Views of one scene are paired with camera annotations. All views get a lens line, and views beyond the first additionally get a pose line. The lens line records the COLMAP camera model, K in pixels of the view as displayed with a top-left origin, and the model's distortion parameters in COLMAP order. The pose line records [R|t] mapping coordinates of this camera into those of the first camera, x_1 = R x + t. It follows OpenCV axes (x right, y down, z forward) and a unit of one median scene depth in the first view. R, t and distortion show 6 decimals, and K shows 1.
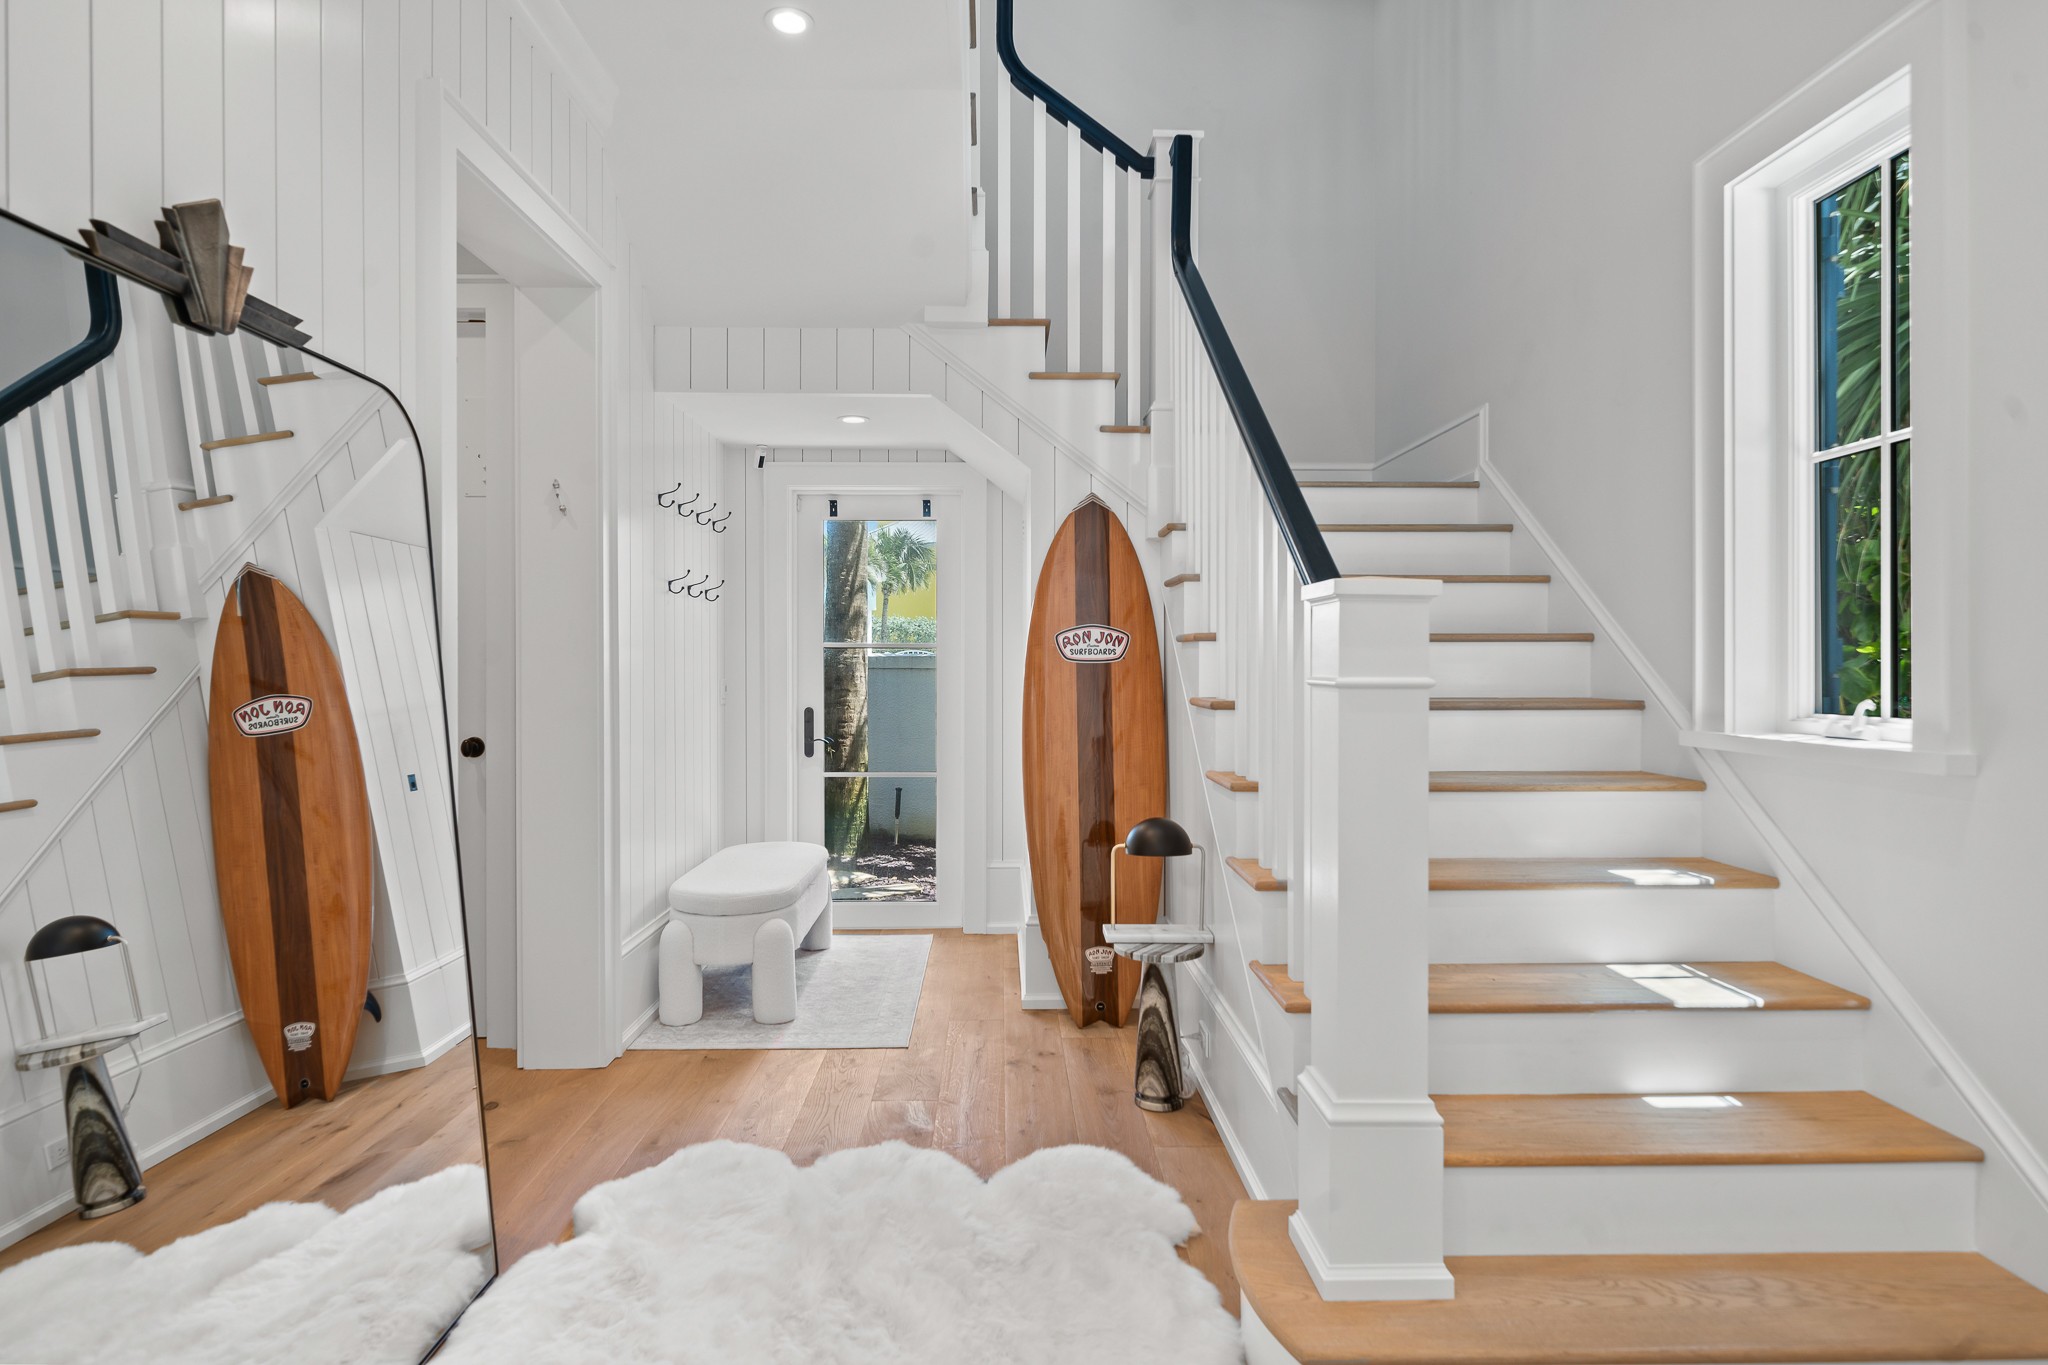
lens RADIAL K [[1118.0, 0, 1019.0], [0, 1118.0, 664.4], [0, 0, 1]] dist [0.012173, 0.001834]
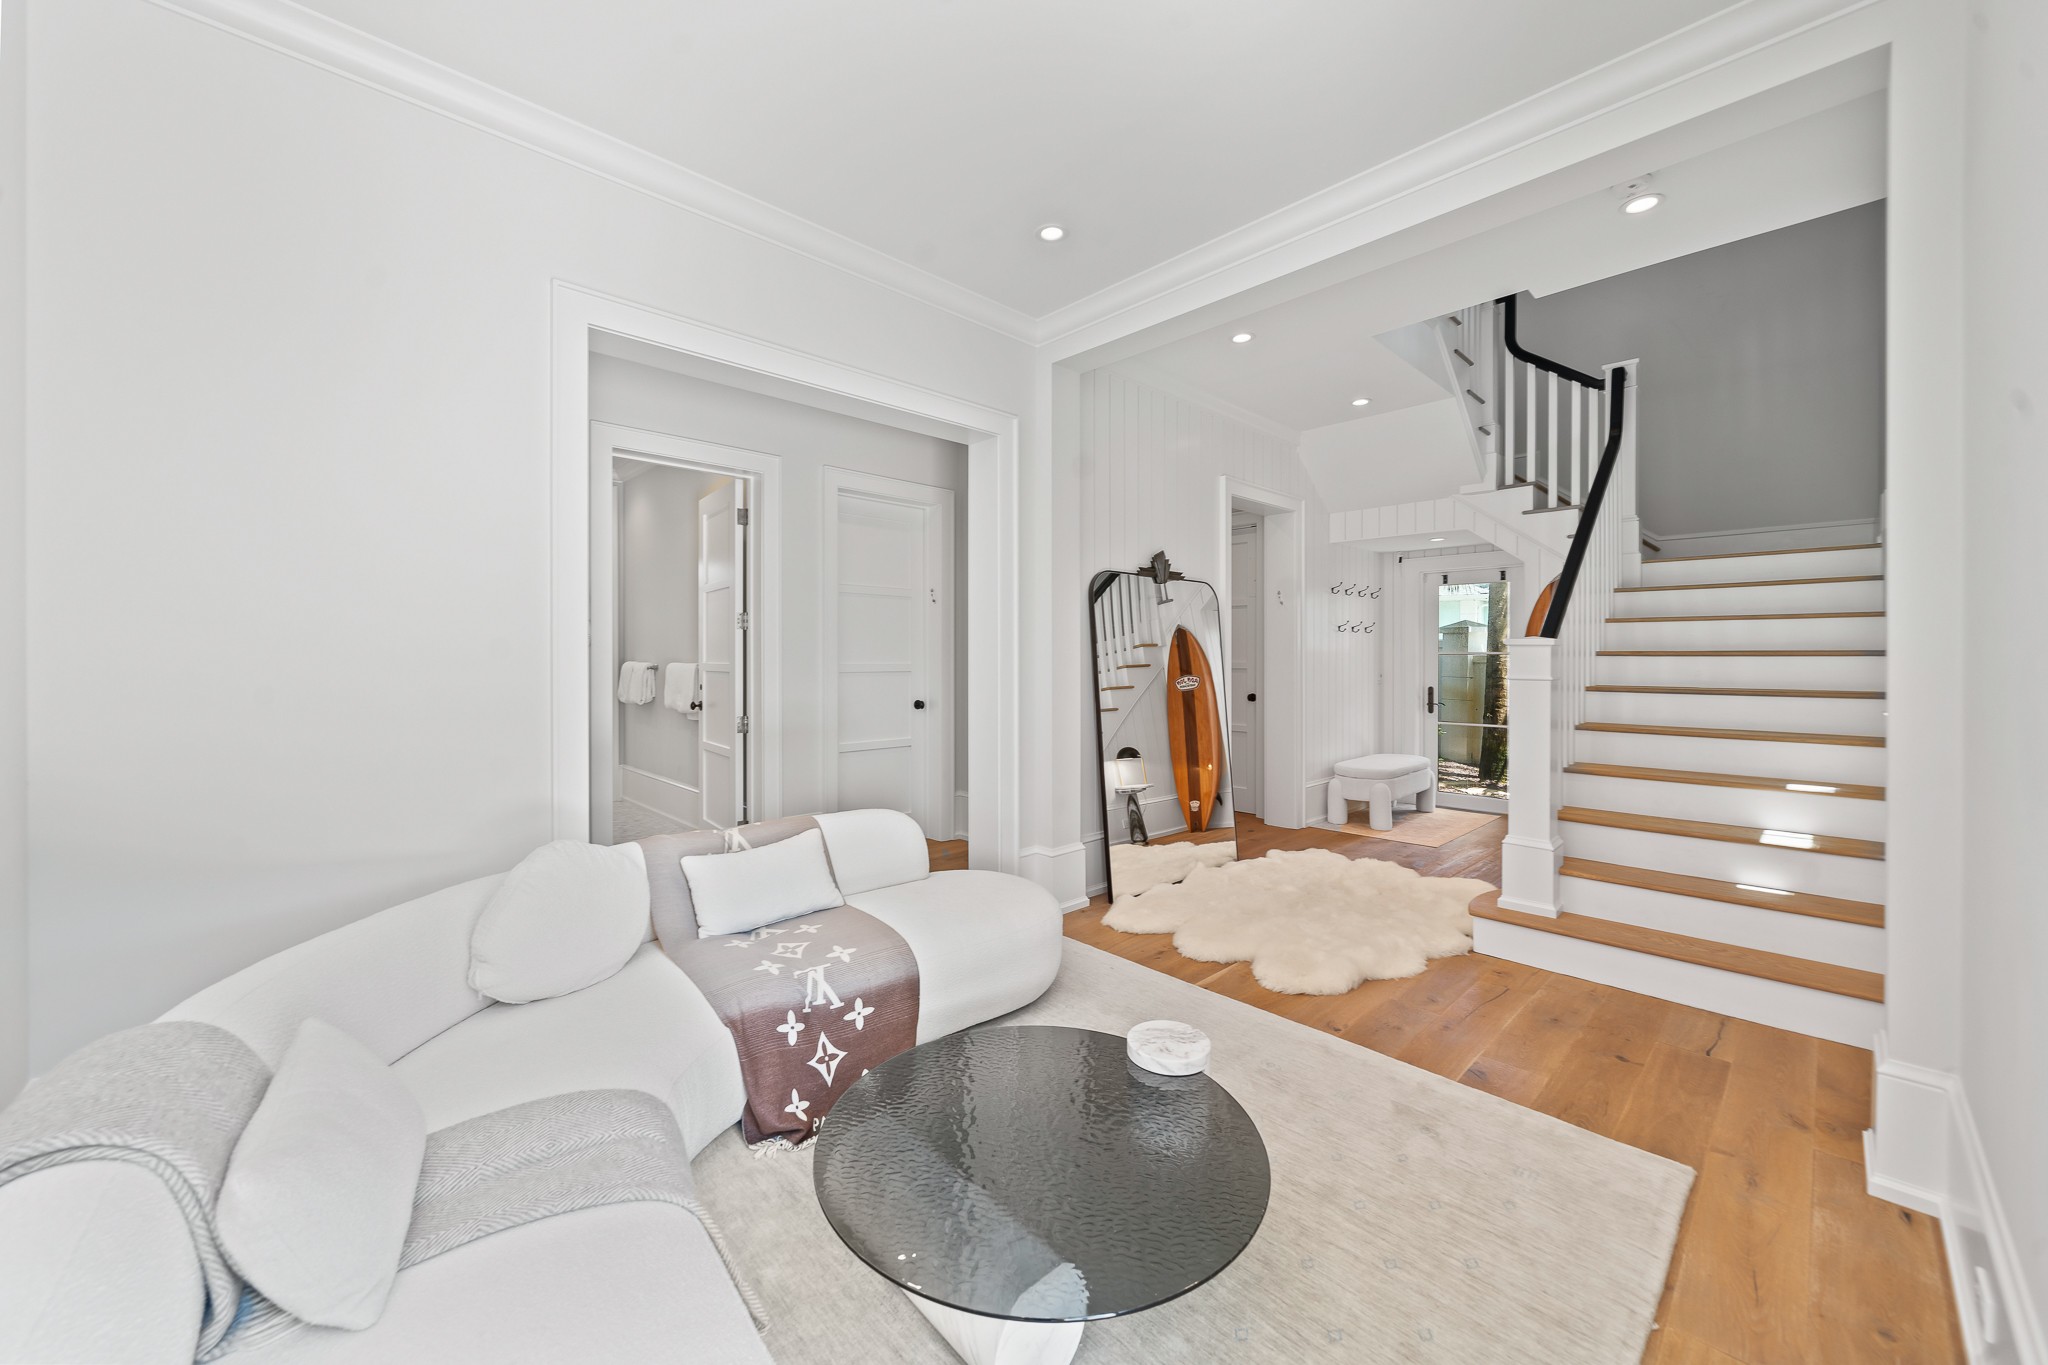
lens RADIAL K [[742.8, 0, 1015.3], [0, 742.8, 663.0], [0, 0, 1]] dist [-0.008969, 0.001170]
pose [[0.671616, 0.006143, -0.740874, 0.353459], [0.001758, 0.999950, 0.009885, -0.019401], [0.740898, -0.007941, 0.671571, -0.459370]]
